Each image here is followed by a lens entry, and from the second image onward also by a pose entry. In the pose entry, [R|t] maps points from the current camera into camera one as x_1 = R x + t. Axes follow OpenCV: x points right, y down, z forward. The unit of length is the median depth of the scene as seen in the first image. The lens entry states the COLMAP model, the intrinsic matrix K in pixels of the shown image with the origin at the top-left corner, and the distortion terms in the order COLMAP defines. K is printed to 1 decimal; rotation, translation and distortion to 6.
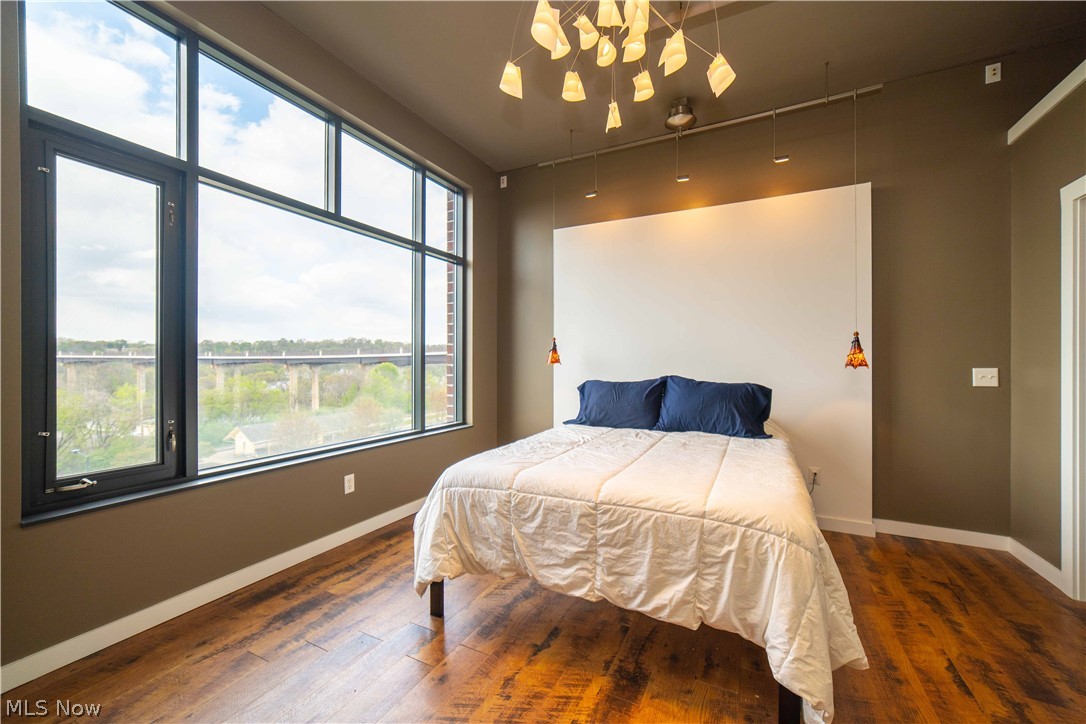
lens RADIAL K [[429.3, 0, 547.5], [0, 429.3, 364.0], [0, 0, 1]] dist [-0.015914, 0.005356]
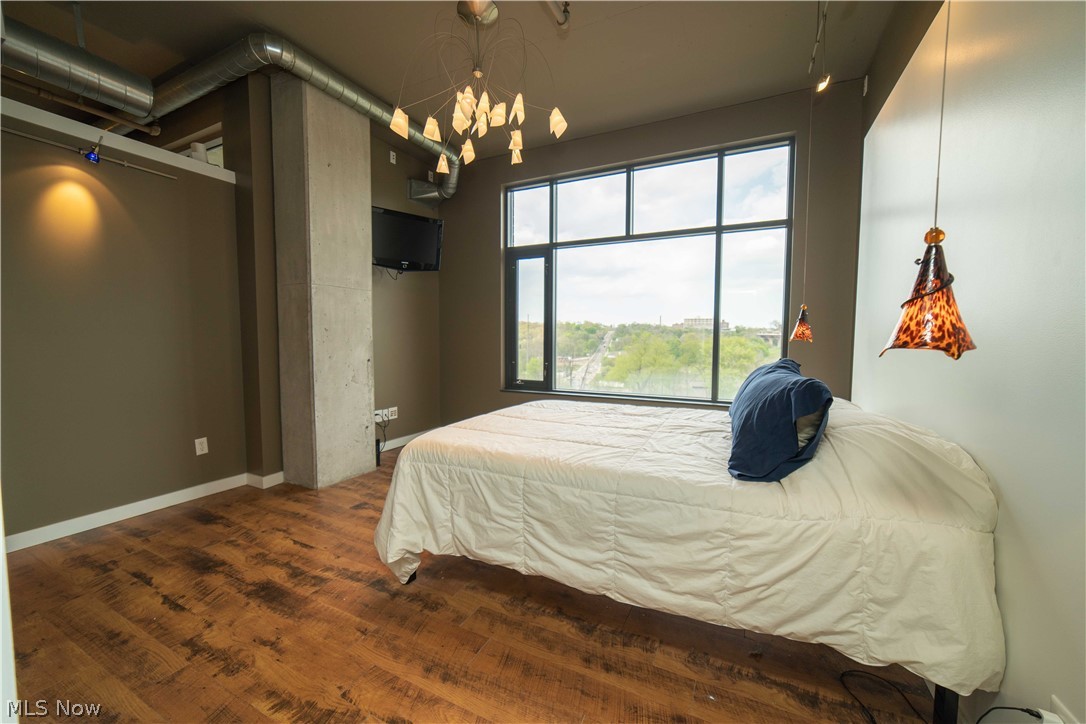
lens RADIAL K [[420.9, 0, 540.9], [0, 420.9, 362.9], [0, 0, 1]] dist [-0.015627, 0.005397]
pose [[0.005032, 0.060739, -0.998141, 1.273612], [-0.008427, 0.998121, 0.060696, -0.000021], [0.999952, 0.008106, 0.005534, 0.925088]]
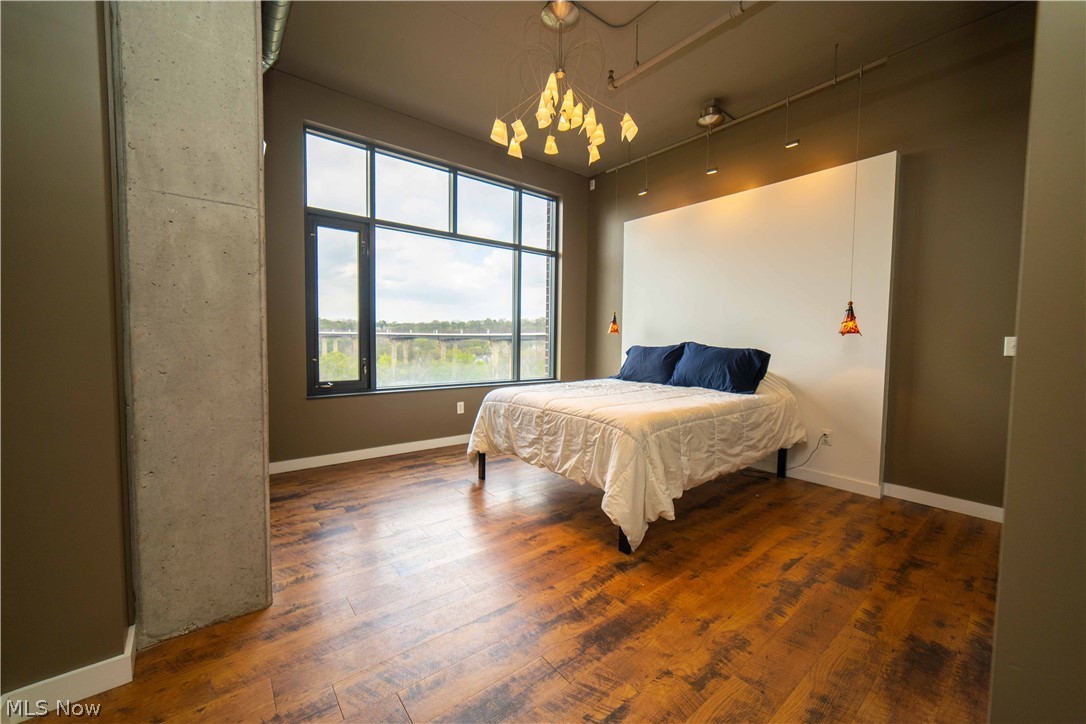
lens RADIAL K [[420.9, 0, 540.9], [0, 420.9, 362.9], [0, 0, 1]] dist [-0.015627, 0.005397]
pose [[0.910222, 0.034359, -0.412694, 0.574561], [-0.014009, 0.998537, 0.052236, 0.043856], [0.413885, -0.041764, 0.909371, -0.355549]]
